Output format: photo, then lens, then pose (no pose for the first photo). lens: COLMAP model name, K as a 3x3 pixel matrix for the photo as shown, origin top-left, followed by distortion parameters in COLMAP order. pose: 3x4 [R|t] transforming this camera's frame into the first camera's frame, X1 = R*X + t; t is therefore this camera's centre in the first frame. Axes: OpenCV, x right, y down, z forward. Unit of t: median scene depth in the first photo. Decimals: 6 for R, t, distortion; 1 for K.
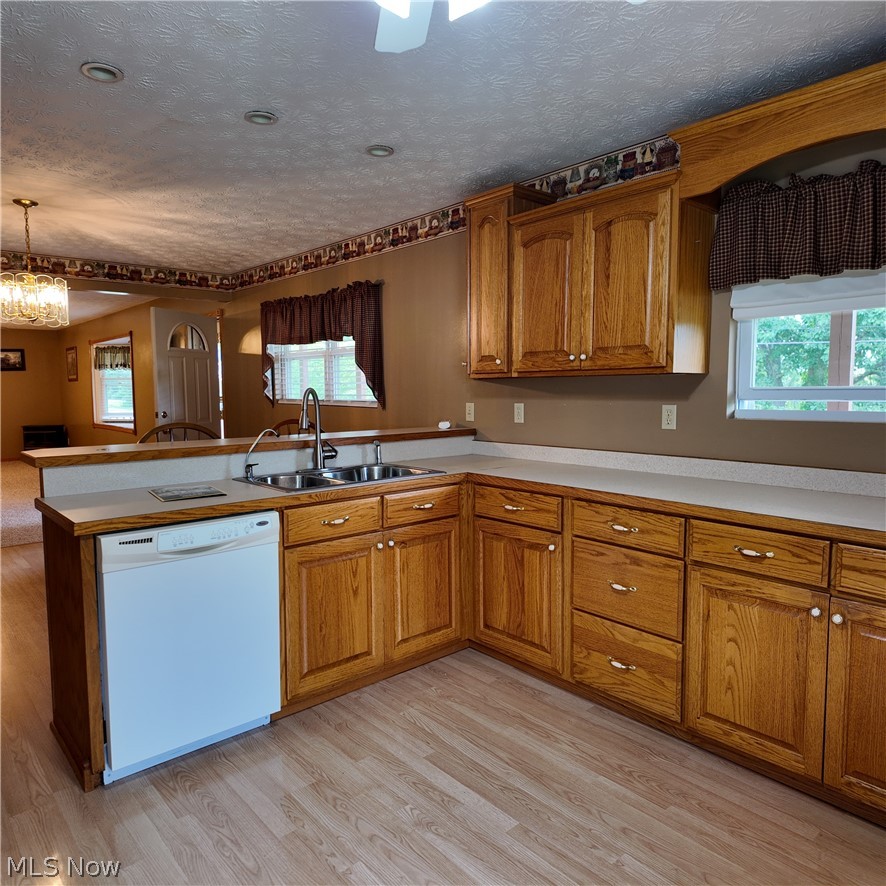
lens RADIAL K [[651.4, 0, 443.3], [0, 651.4, 443.1], [0, 0, 1]] dist [0.014942, -0.020521]
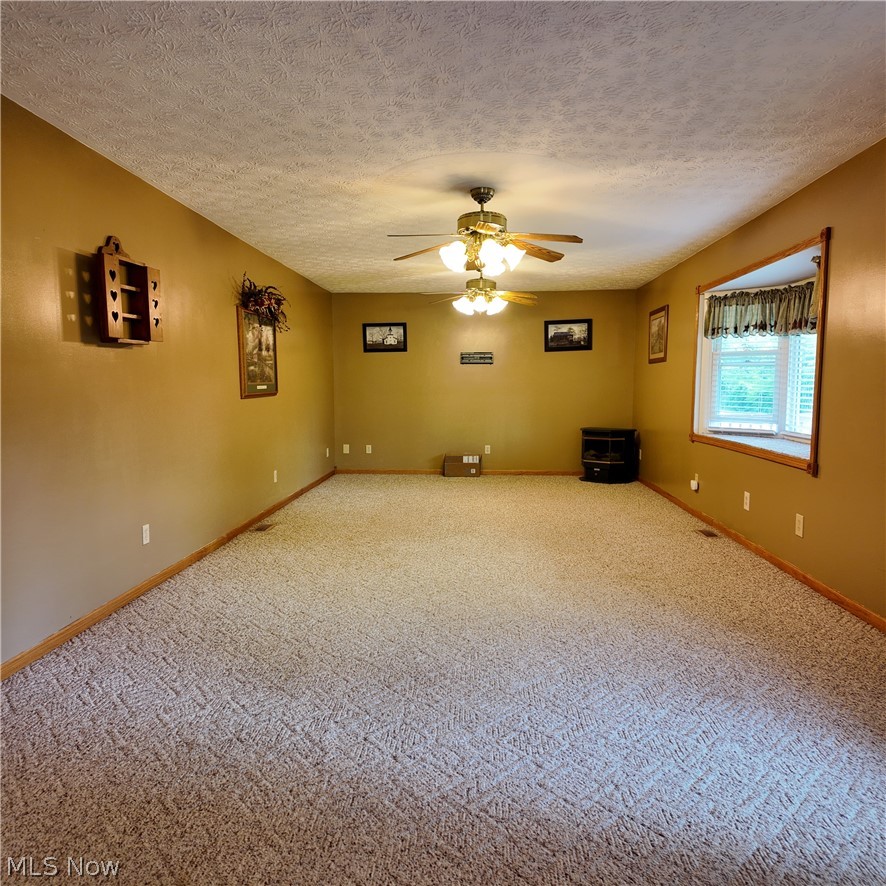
lens RADIAL K [[651.4, 0, 442.9], [0, 651.4, 445.7], [0, 0, 1]] dist [0.014942, -0.020521]
pose [[0.715573, 0.070640, -0.694957, -0.299790], [-0.063294, 0.997338, 0.036204, -0.026815], [0.695664, 0.018080, 0.718140, 0.446811]]
